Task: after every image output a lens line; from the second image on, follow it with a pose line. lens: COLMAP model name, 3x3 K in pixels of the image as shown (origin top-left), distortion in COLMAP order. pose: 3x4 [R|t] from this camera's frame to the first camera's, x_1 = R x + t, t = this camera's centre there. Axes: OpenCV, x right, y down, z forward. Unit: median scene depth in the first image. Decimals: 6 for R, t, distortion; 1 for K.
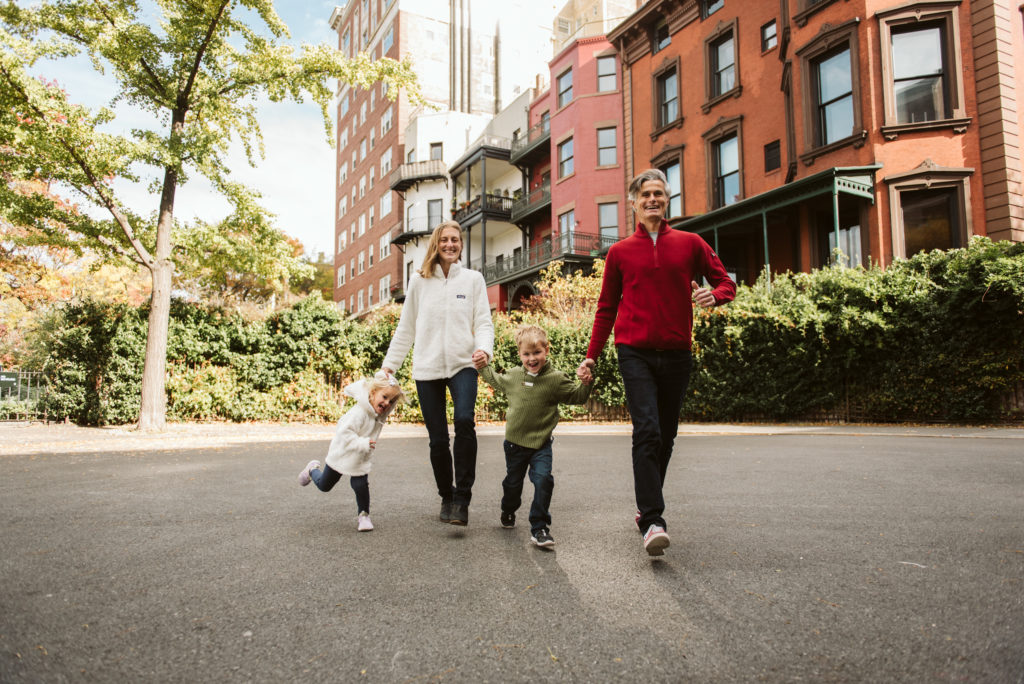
lens RADIAL K [[690.7, 0, 526.5], [0, 690.7, 352.1], [0, 0, 1]] dist [-0.006938, 0.002047]
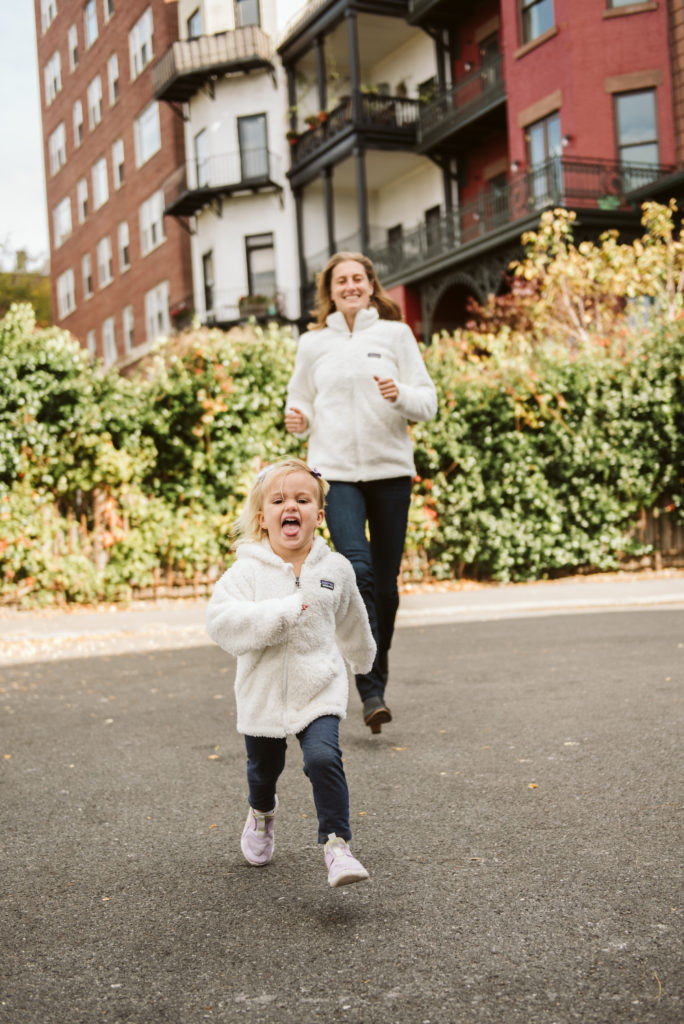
lens RADIAL K [[1261.7, 0, 388.5], [0, 1261.7, 575.7], [0, 0, 1]] dist [-0.024533, 0.000000]
pose [[0.998400, -0.052701, -0.020496, -0.060269], [0.054649, 0.992397, 0.110280, 0.004316], [0.014528, -0.111224, 0.993689, 0.177725]]
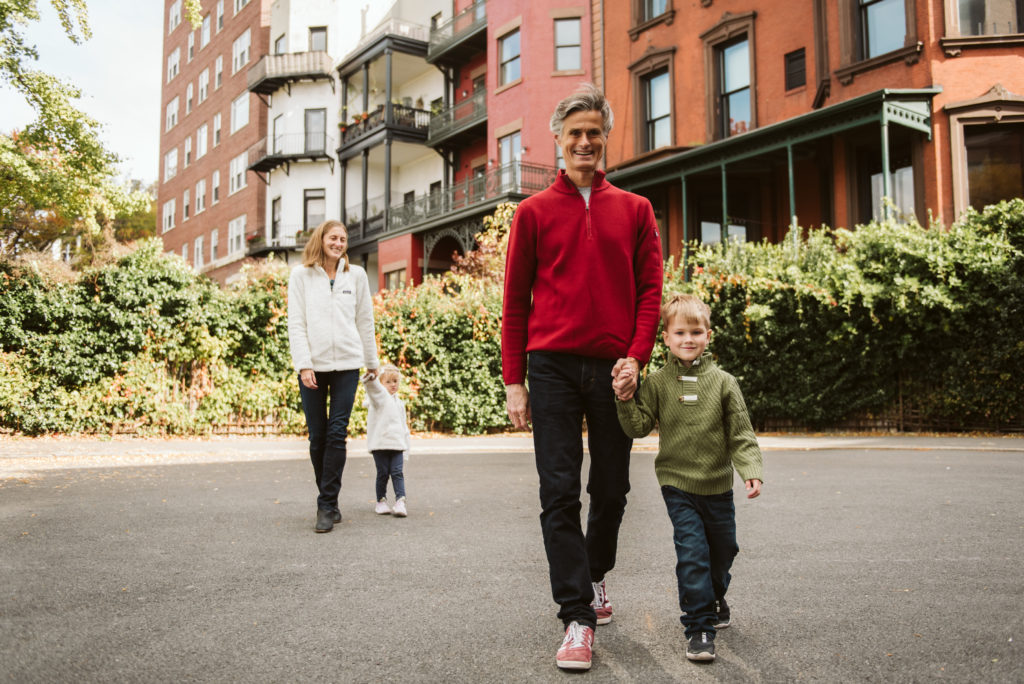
lens RADIAL K [[970.2, 0, 555.7], [0, 970.2, 329.4], [0, 0, 1]] dist [-0.023290, 0.000000]
pose [[0.990039, 0.009388, 0.140482, -0.045707], [-0.009546, 0.999954, 0.000455, -0.004829], [-0.140472, -0.001792, 0.990083, 0.013957]]
